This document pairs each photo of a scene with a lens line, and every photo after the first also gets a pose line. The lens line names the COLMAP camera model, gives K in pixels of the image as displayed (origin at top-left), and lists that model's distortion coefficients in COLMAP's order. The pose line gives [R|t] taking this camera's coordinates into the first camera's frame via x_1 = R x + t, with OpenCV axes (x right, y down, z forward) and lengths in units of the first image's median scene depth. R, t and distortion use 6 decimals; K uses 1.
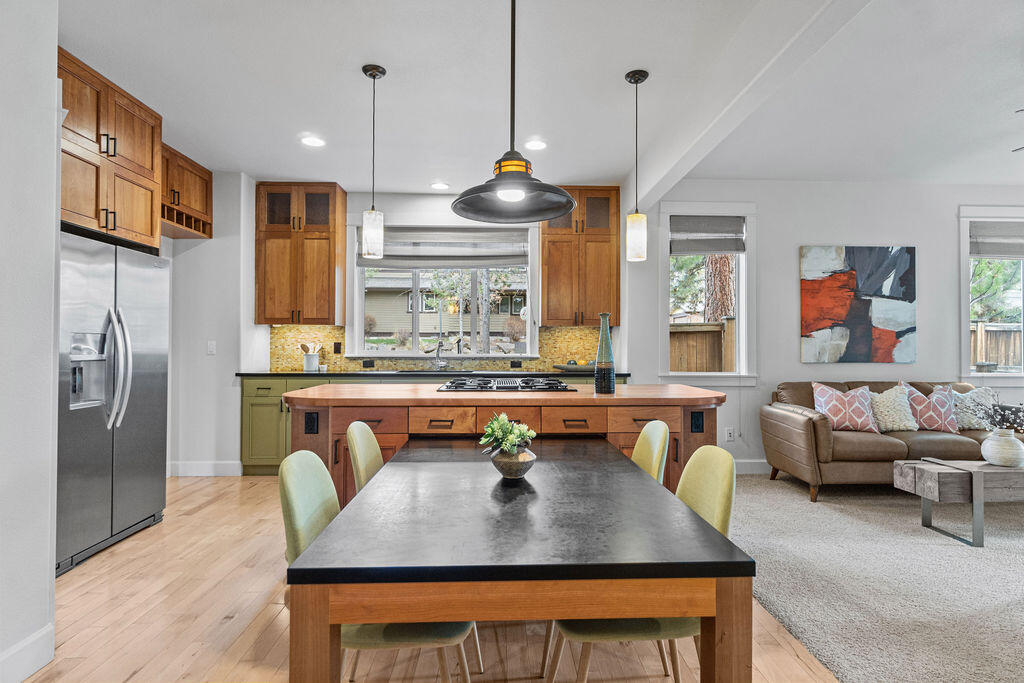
lens RADIAL K [[538.6, 0, 518.4], [0, 538.6, 342.0], [0, 0, 1]] dist [-0.000277, 0.000478]
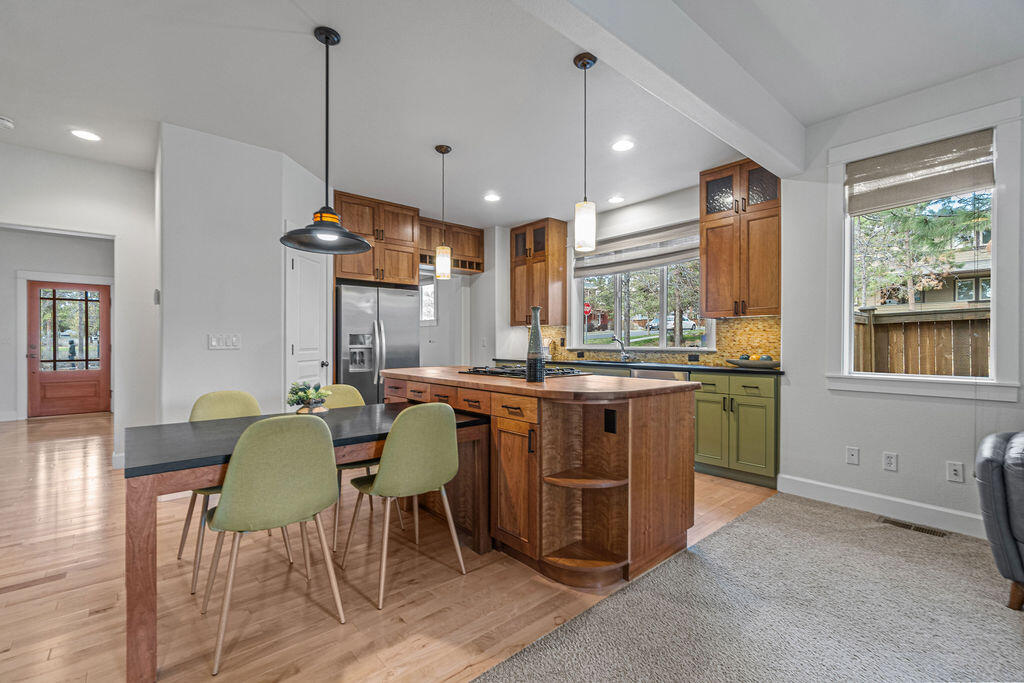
lens RADIAL K [[450.1, 0, 512.6], [0, 450.1, 348.1], [0, 0, 1]] dist [-0.000573, -0.000058]
pose [[0.618470, 0.006047, -0.785785, 0.481385], [0.009457, 0.999841, 0.015138, 0.008140], [0.785751, -0.016794, 0.618314, 0.240149]]
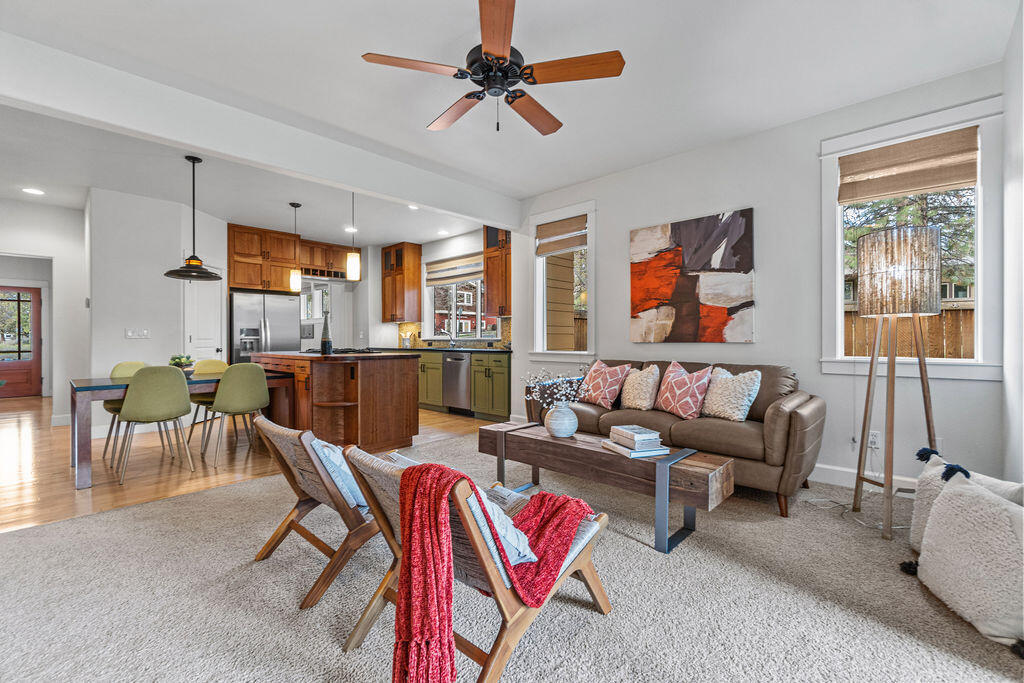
lens RADIAL K [[450.1, 0, 518.5], [0, 450.1, 343.4], [0, 0, 1]] dist [-0.000573, -0.000058]
pose [[0.695655, 0.000569, -0.718376, 0.998002], [0.013303, 0.999818, 0.013674, 0.024963], [0.718253, -0.019069, 0.695521, 0.230325]]
